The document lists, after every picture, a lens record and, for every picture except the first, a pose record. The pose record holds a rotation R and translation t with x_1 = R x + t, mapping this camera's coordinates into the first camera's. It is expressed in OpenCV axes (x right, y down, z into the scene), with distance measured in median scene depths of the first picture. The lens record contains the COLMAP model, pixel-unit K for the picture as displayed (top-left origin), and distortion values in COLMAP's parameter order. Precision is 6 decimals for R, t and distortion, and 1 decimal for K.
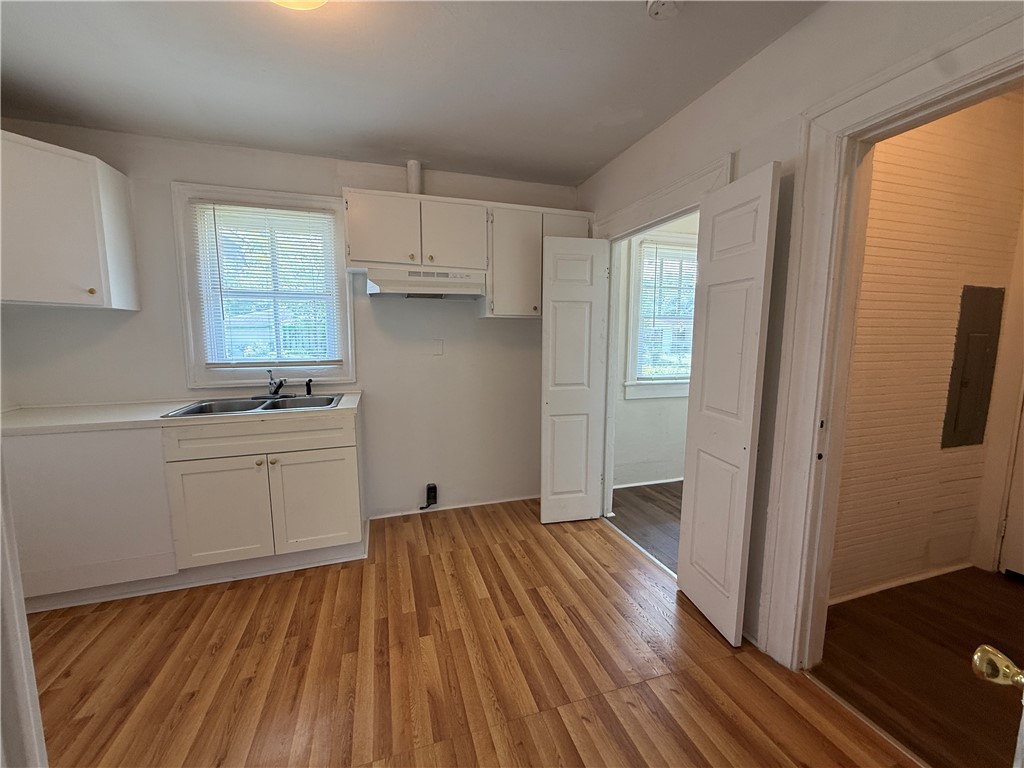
lens RADIAL K [[410.9, 0, 513.6], [0, 410.9, 385.4], [0, 0, 1]] dist [0.001444, 0.000149]
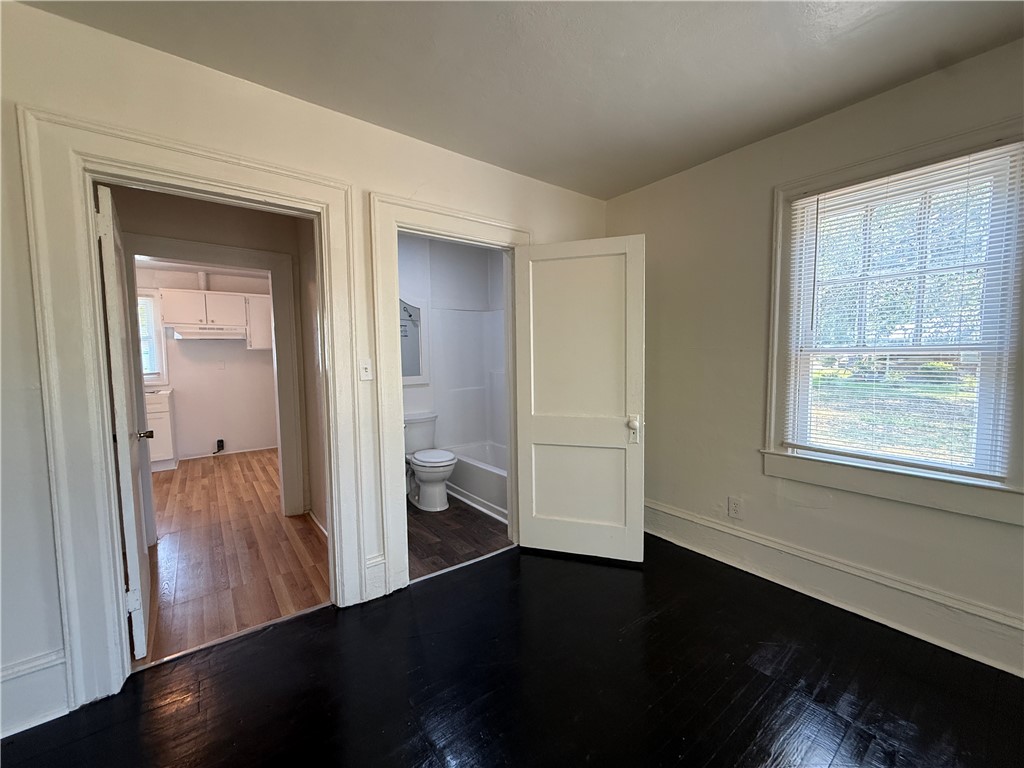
lens RADIAL K [[410.9, 0, 512.9], [0, 410.9, 384.3], [0, 0, 1]] dist [0.001444, 0.000149]
pose [[0.944668, -0.038807, 0.325725, 0.517027], [0.055006, 0.997658, -0.040665, 0.163231], [-0.323384, 0.056332, 0.944590, -1.355205]]
